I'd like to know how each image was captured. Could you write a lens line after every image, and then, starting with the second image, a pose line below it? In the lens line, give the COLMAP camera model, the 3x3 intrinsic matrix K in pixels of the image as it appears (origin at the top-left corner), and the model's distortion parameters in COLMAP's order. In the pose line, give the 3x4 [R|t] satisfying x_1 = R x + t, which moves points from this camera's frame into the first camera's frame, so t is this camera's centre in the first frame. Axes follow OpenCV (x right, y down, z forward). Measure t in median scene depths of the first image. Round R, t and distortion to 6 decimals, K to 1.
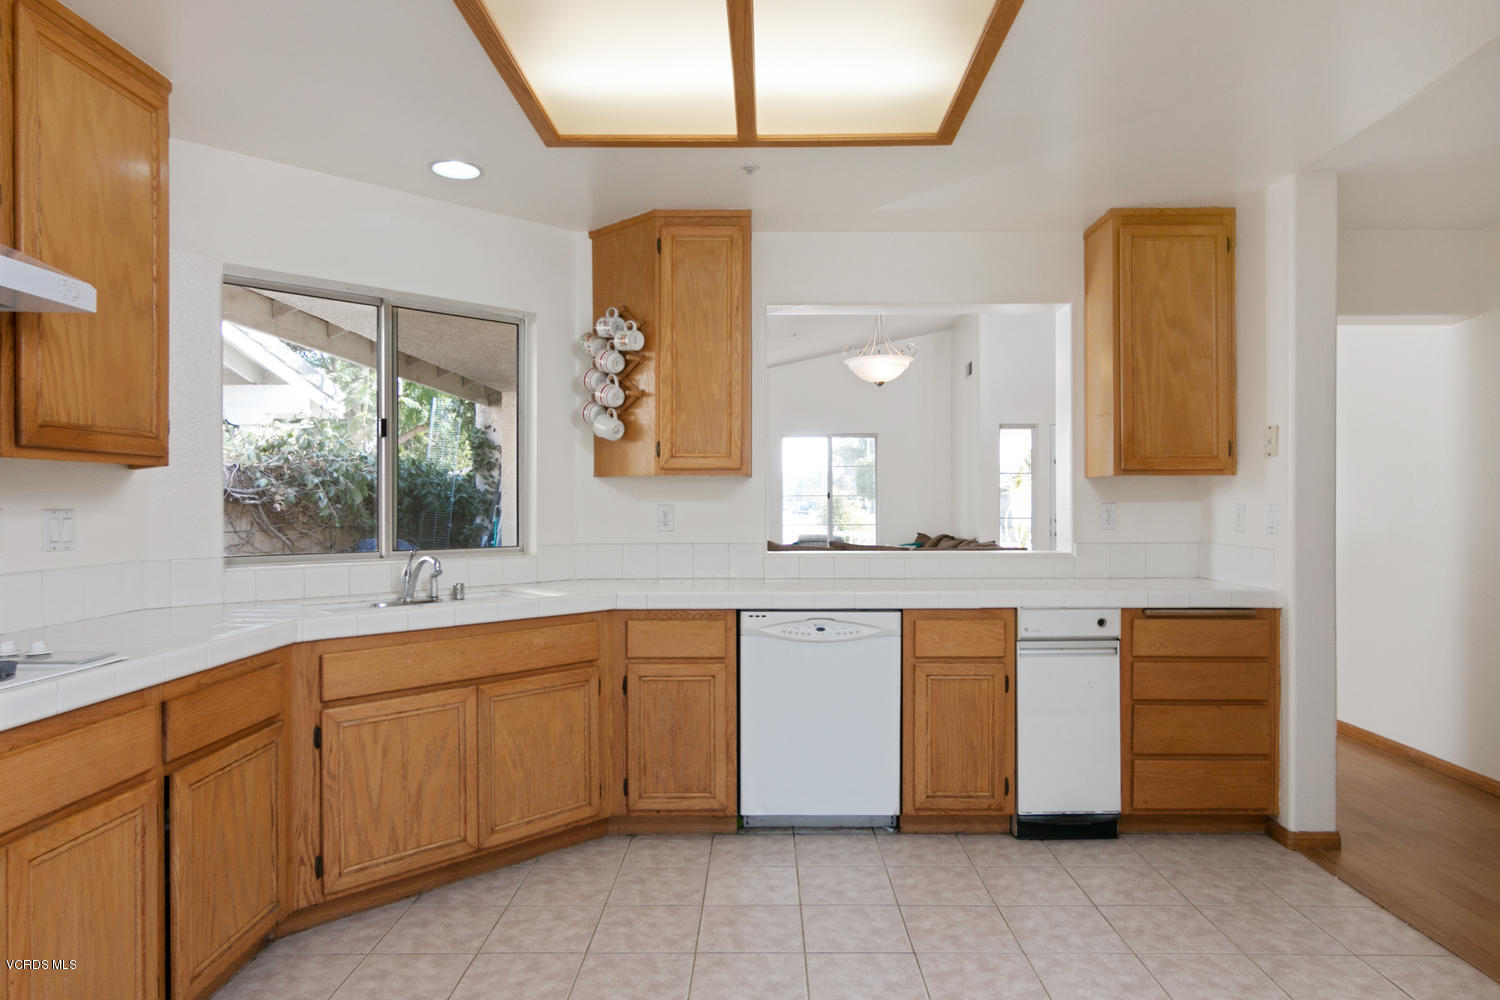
lens RADIAL K [[929.4, 0, 750.0], [0, 929.4, 500.0], [0, 0, 1]] dist [0.004615, 0.001082]
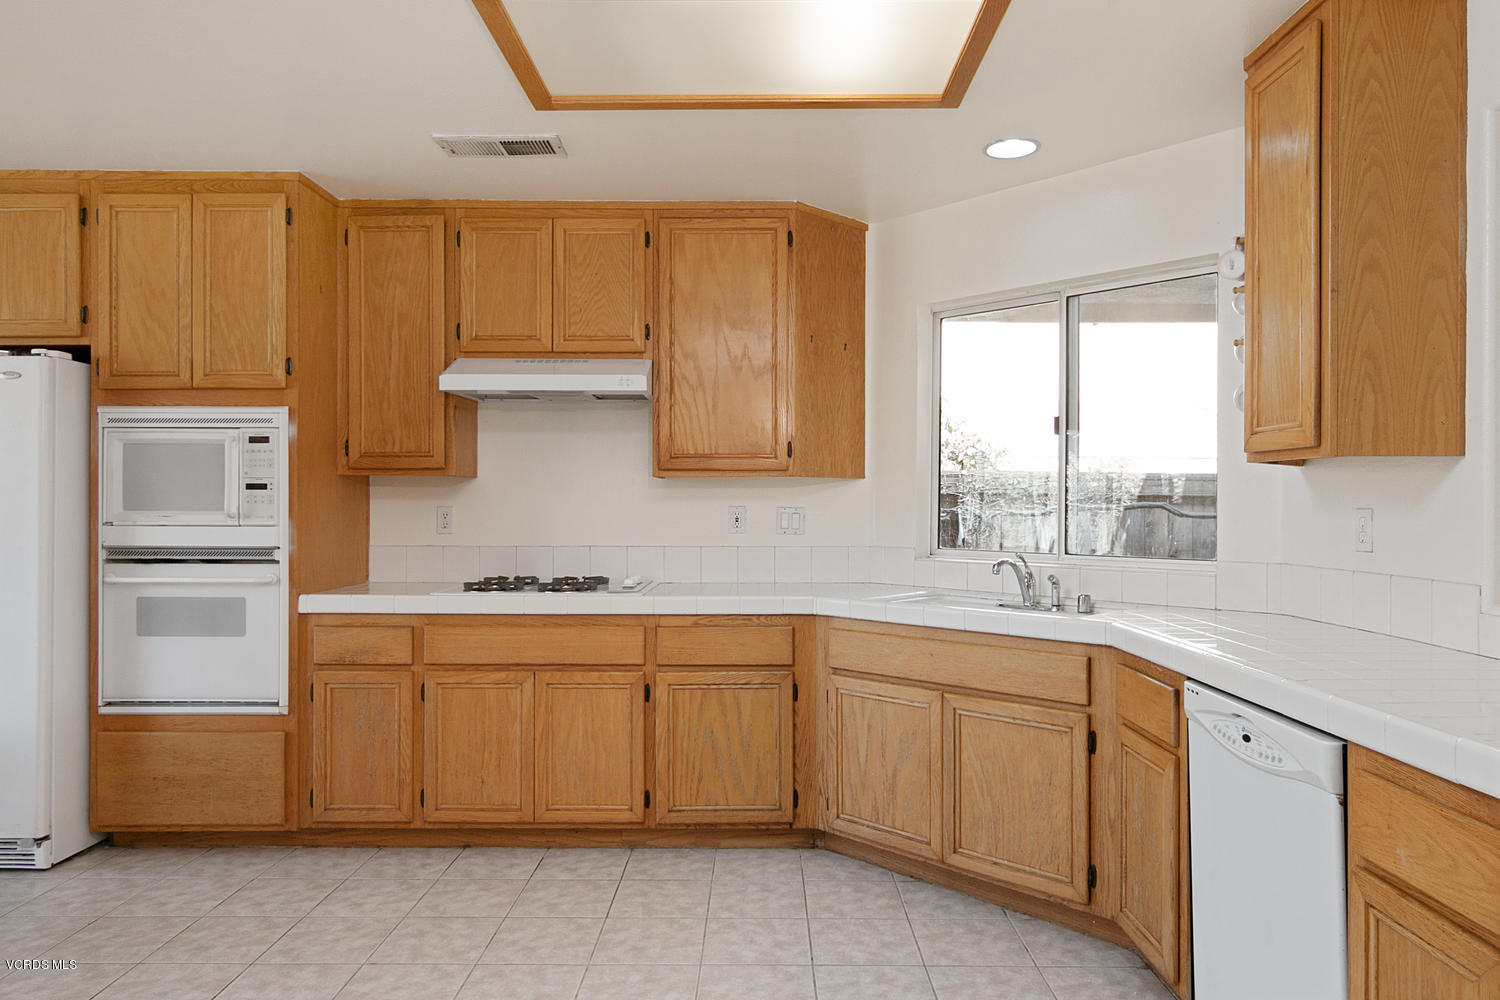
lens RADIAL K [[988.6, 0, 753.9], [0, 988.6, 481.3], [0, 0, 1]] dist [0.001580, 0.003344]
pose [[0.012848, -0.014965, -0.999805, 0.794709], [-0.000558, 0.999888, -0.014973, -0.005911], [0.999917, 0.000750, 0.012838, 0.843816]]
